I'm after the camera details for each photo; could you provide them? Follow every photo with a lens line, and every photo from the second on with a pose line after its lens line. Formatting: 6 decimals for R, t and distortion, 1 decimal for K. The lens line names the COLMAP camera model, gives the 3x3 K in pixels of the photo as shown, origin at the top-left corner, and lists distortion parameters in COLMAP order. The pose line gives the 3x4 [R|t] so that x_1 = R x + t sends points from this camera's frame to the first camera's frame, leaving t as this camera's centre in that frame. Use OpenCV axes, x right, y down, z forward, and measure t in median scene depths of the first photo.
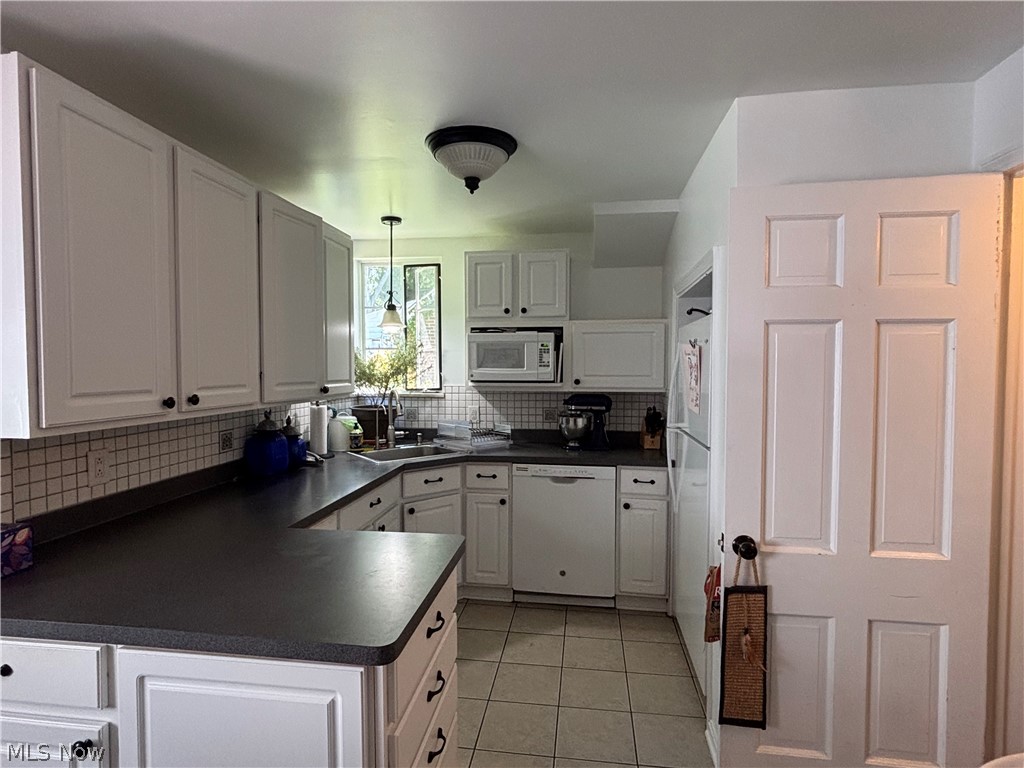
lens RADIAL K [[534.7, 0, 510.7], [0, 534.7, 379.0], [0, 0, 1]] dist [-0.005105, -0.002770]
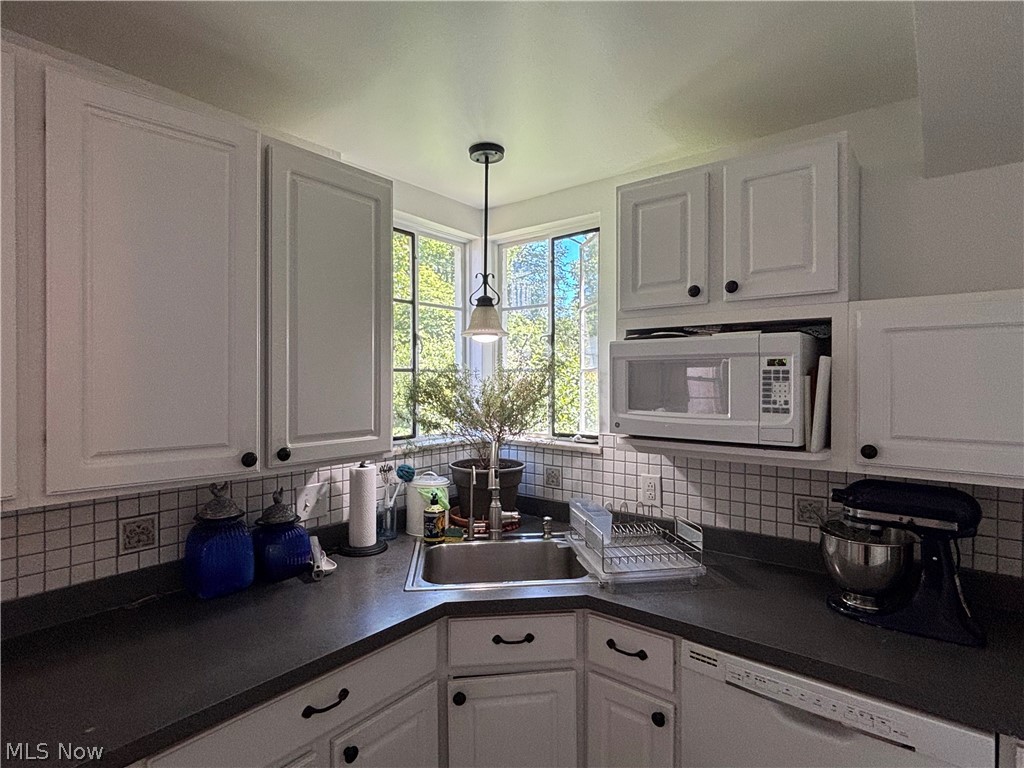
lens RADIAL K [[534.7, 0, 514.3], [0, 534.7, 378.0], [0, 0, 1]] dist [-0.005105, -0.002770]
pose [[0.857918, 0.000263, -0.513787, 0.101422], [-0.013558, 0.999663, -0.022127, -0.037794], [0.513608, 0.025949, 0.857632, 0.518451]]
